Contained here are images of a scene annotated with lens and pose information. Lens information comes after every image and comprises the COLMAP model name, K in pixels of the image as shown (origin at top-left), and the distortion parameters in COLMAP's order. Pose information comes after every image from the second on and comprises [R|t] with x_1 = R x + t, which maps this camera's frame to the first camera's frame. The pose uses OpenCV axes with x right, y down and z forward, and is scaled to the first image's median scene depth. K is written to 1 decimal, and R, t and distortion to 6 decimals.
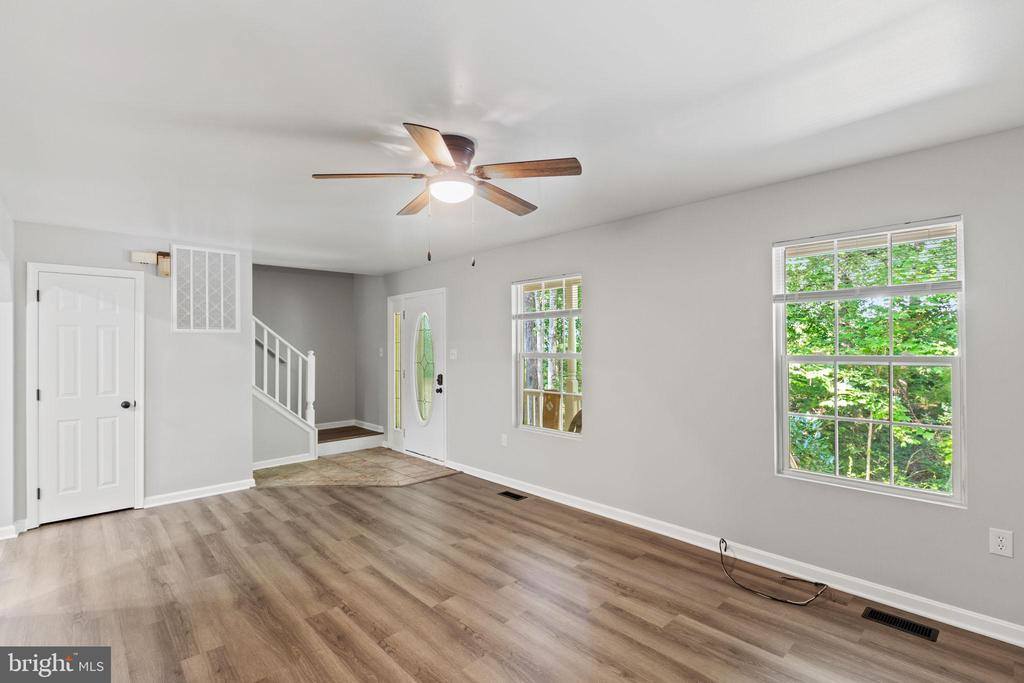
lens RADIAL K [[472.4, 0, 511.2], [0, 472.4, 343.0], [0, 0, 1]] dist [-0.003076, -0.000149]
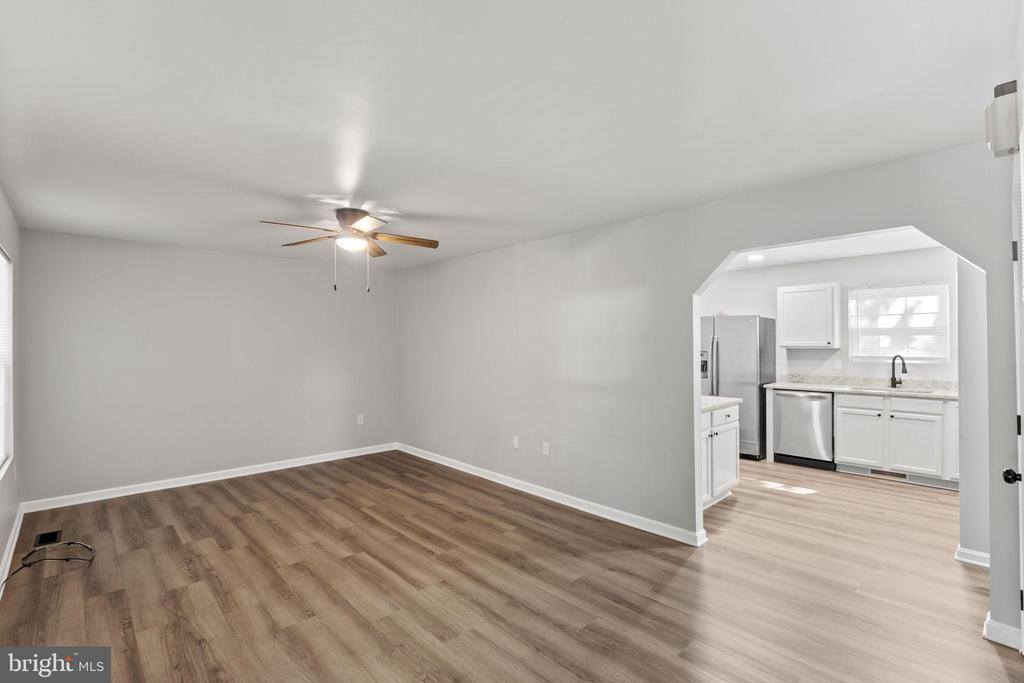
lens RADIAL K [[472.4, 0, 511.2], [0, 472.4, 343.0], [0, 0, 1]] dist [-0.003076, -0.000149]
pose [[-0.999951, 0.009882, 0.000876, -0.511688], [0.009875, 0.999919, -0.008078, 0.013319], [-0.000956, -0.008069, -0.999967, 2.029276]]
